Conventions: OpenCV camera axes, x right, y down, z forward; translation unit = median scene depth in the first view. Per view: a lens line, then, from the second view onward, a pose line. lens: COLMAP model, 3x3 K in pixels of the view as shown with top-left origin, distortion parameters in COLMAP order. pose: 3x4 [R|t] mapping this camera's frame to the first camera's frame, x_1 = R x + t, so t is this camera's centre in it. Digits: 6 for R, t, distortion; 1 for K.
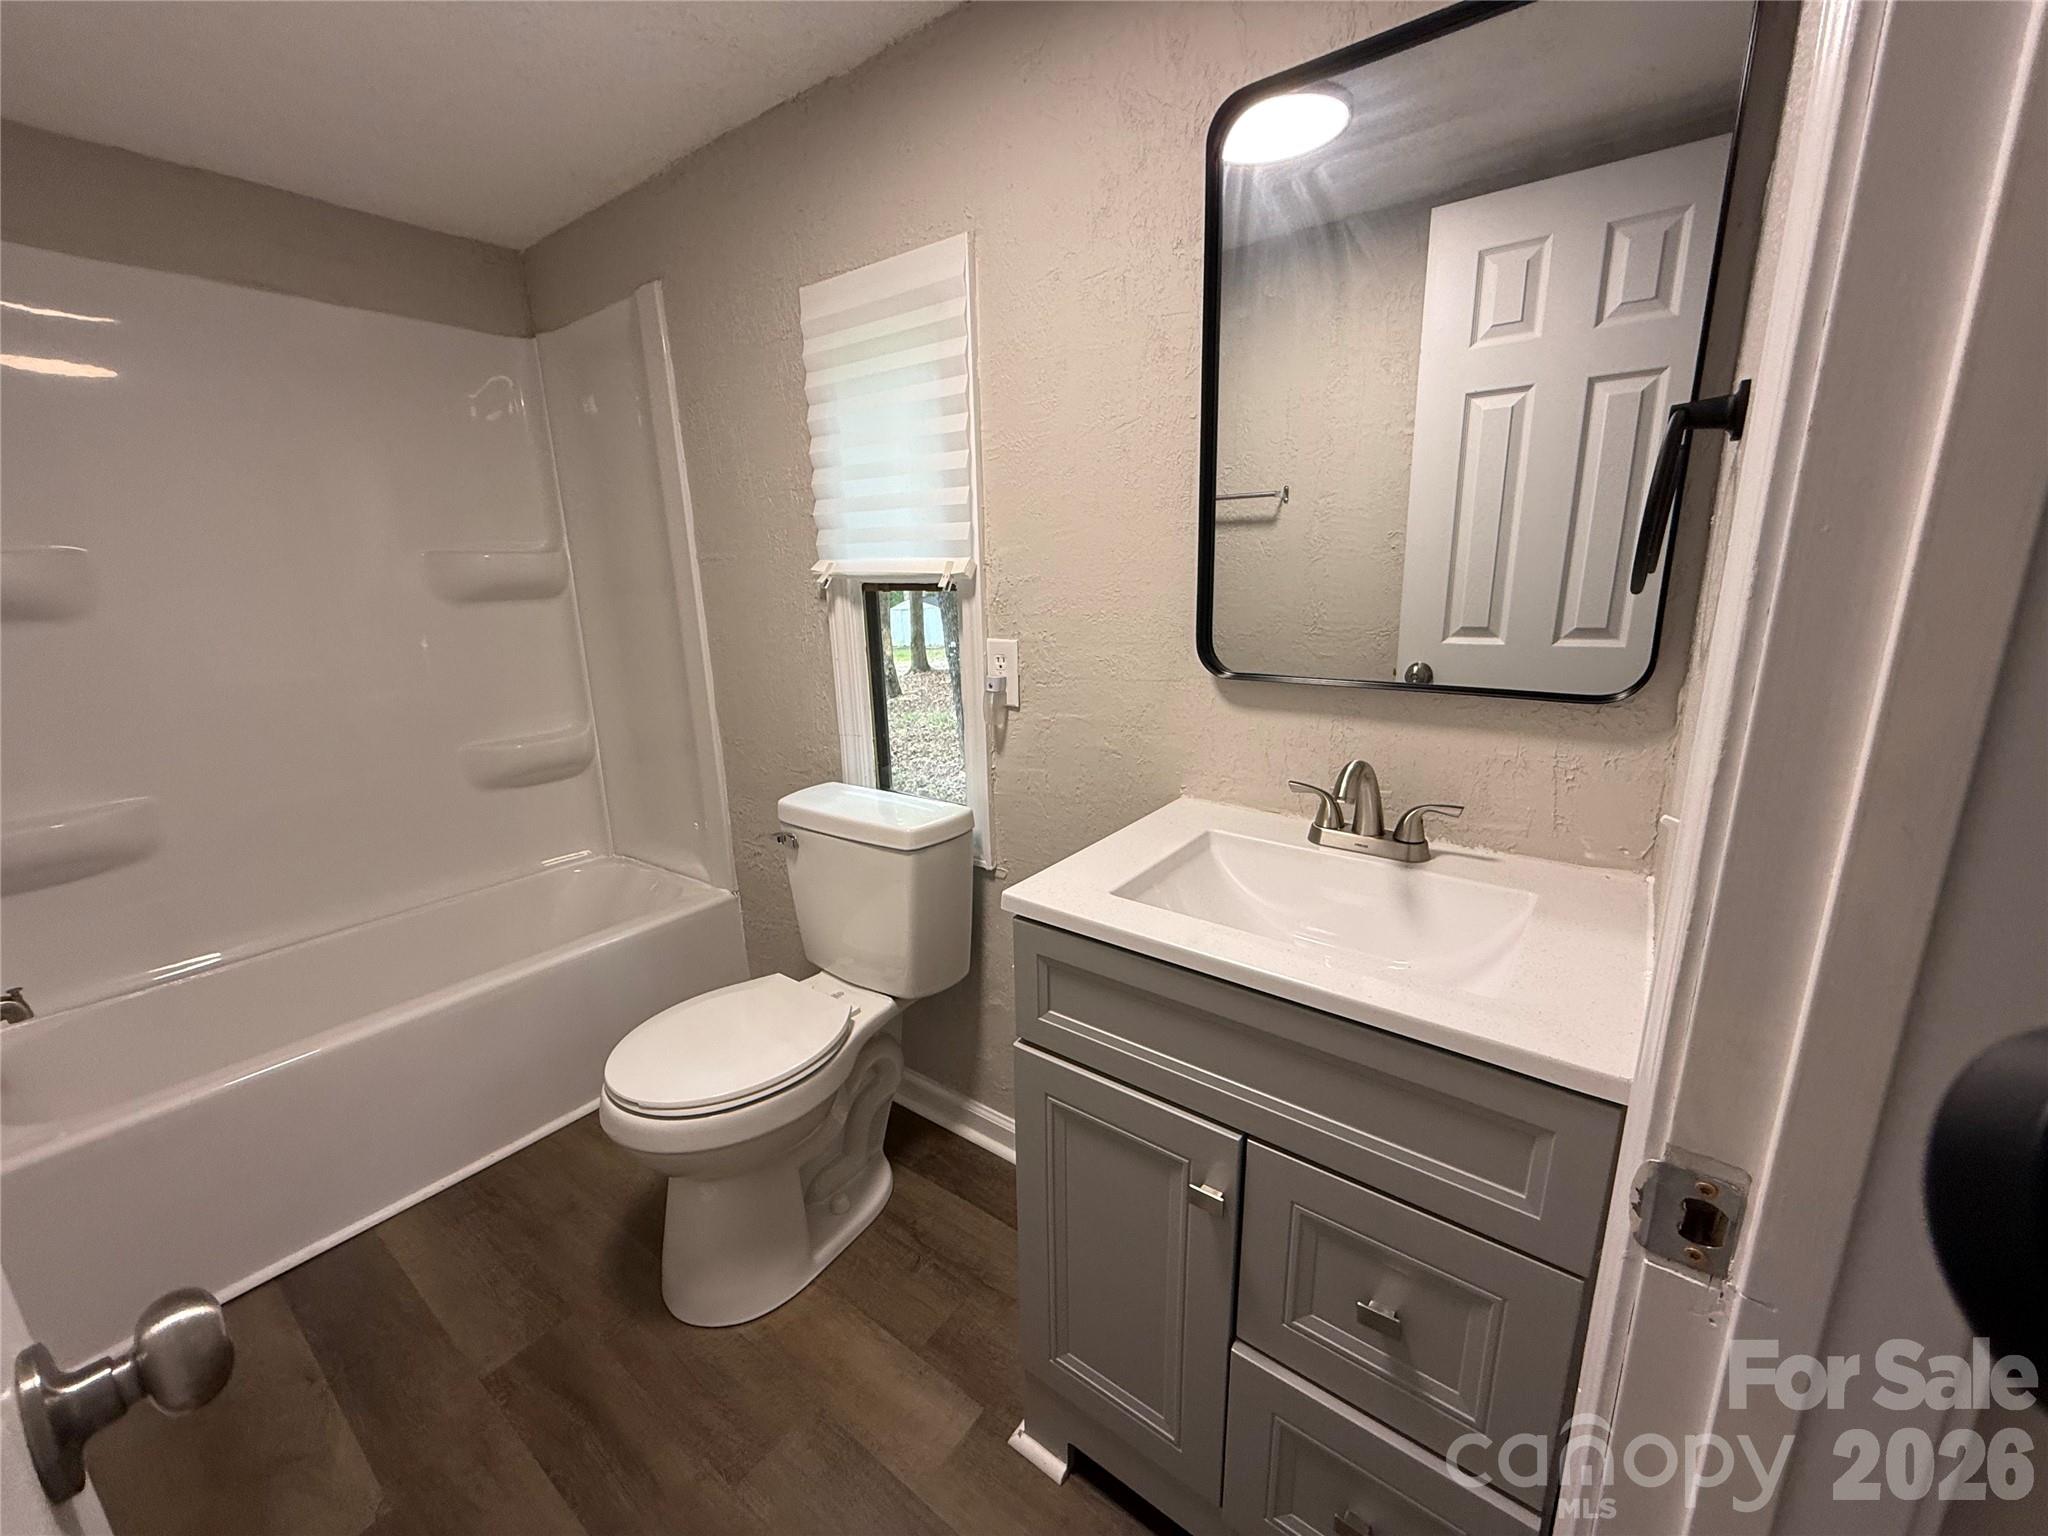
lens RADIAL K [[816.8, 0, 1026.9], [0, 816.8, 765.5], [0, 0, 1]] dist [-0.000370, -0.000110]
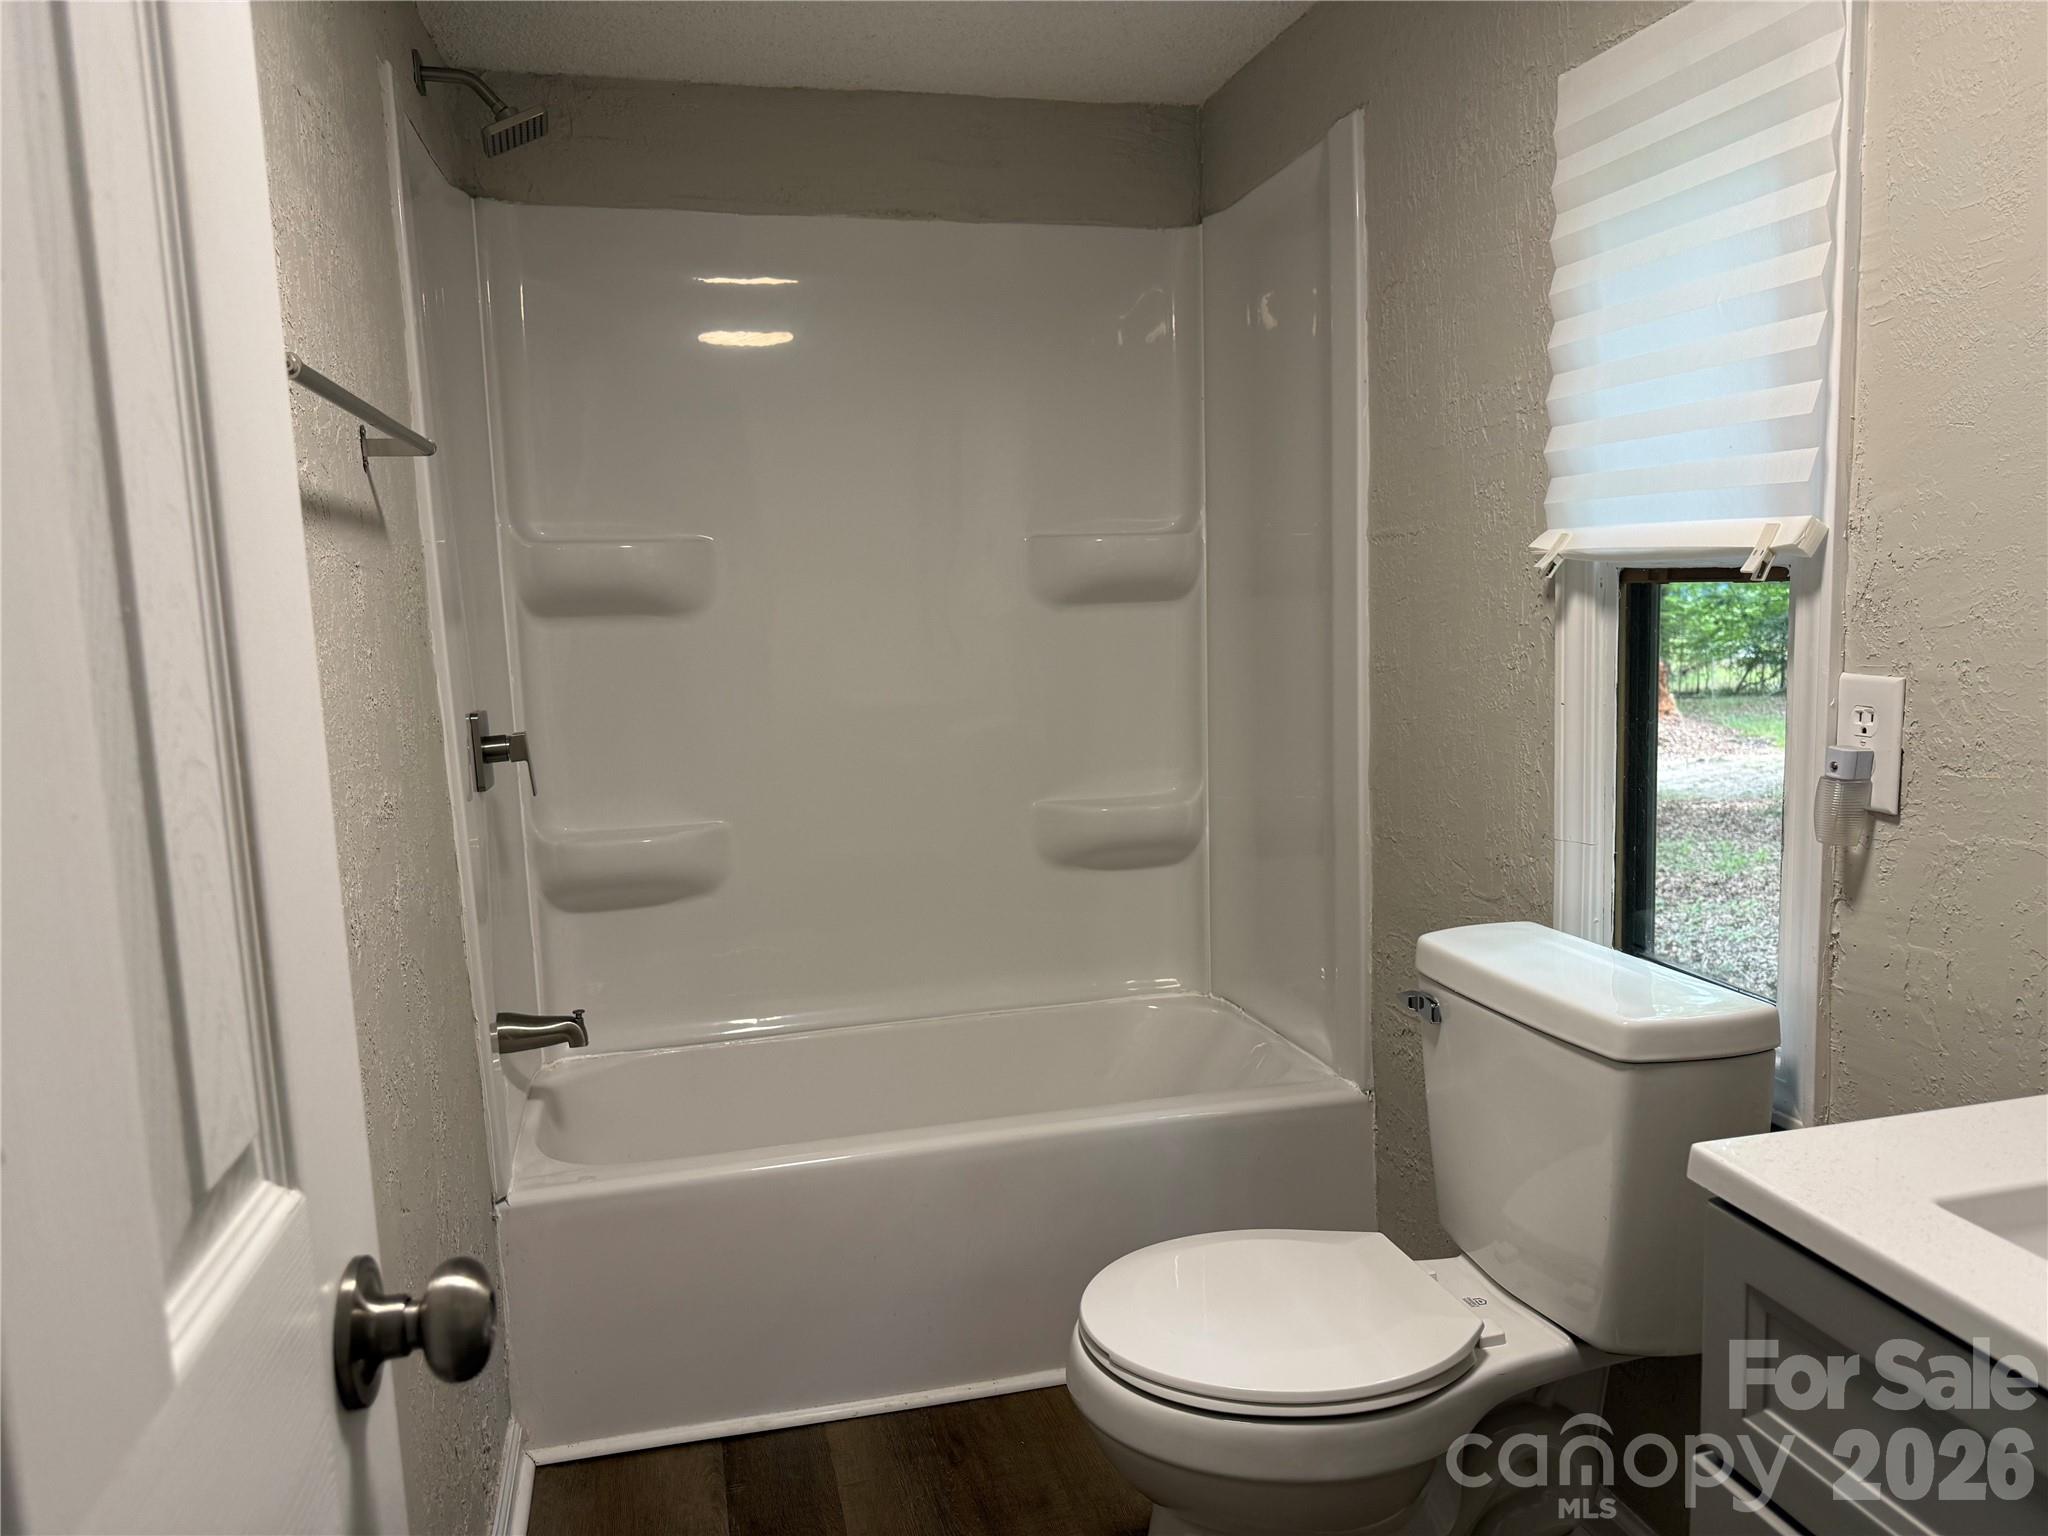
lens RADIAL K [[1455.4, 0, 1015.6], [0, 1455.4, 772.0], [0, 0, 1]] dist [0.088224, -0.142740]
pose [[0.775163, 0.078141, -0.626910, 0.121072], [-0.135484, 0.989795, -0.044150, 0.012215], [0.617062, 0.119159, 0.777840, -0.008745]]
